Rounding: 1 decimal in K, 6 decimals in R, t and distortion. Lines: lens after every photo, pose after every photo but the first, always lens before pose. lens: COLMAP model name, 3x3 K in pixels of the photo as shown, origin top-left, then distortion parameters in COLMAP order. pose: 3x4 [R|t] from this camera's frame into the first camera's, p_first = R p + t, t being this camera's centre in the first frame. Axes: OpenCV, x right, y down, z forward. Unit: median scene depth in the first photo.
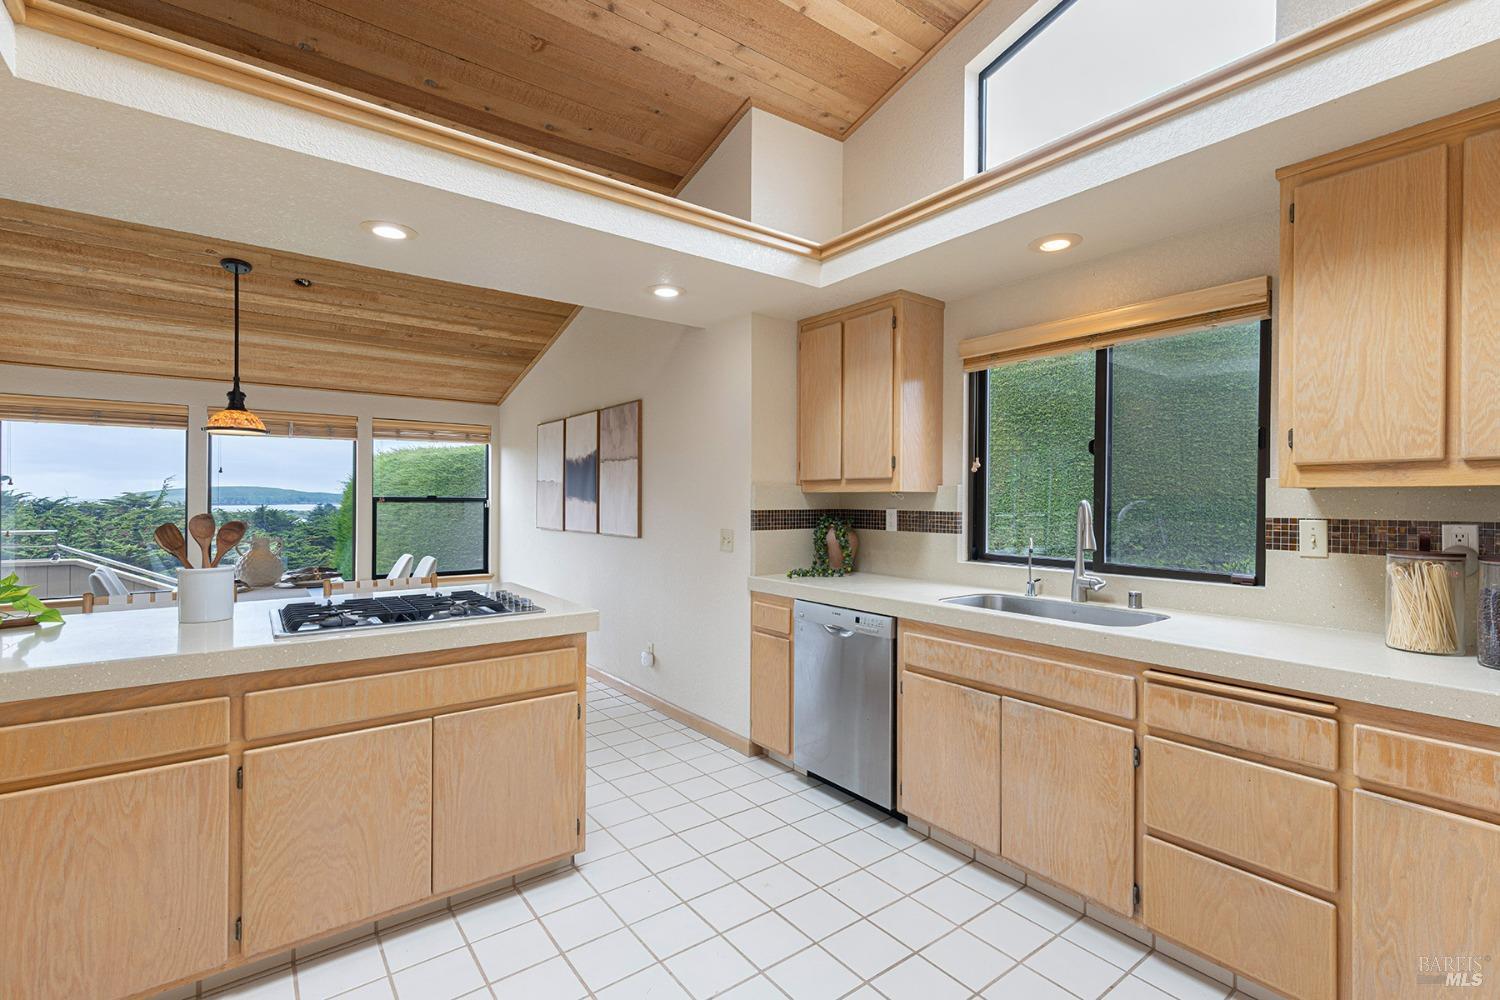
lens RADIAL K [[679.1, 0, 769.7], [0, 679.1, 498.2], [0, 0, 1]] dist [0.001770, 0.000091]
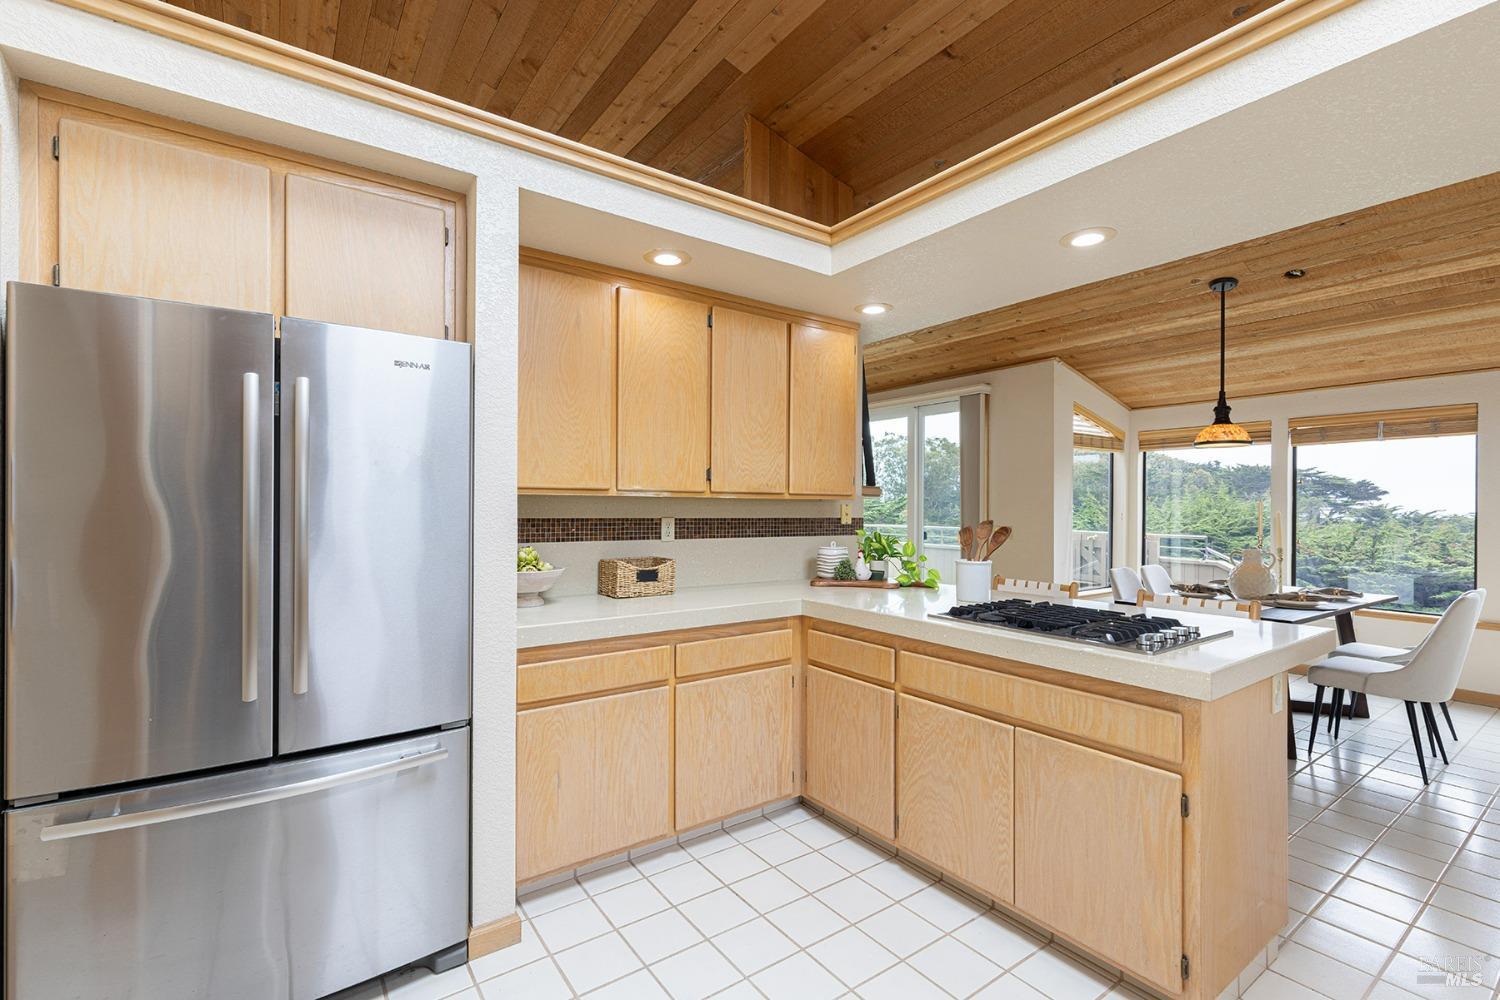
lens RADIAL K [[665.9, 0, 750.0], [0, 665.9, 500.0], [0, 0, 1]] dist [0.002020, 0.000119]
pose [[-0.038784, -0.013831, -0.999152, 0.249642], [-0.003304, 0.999901, -0.013713, 0.001840], [0.999242, 0.002770, -0.038825, 0.321446]]
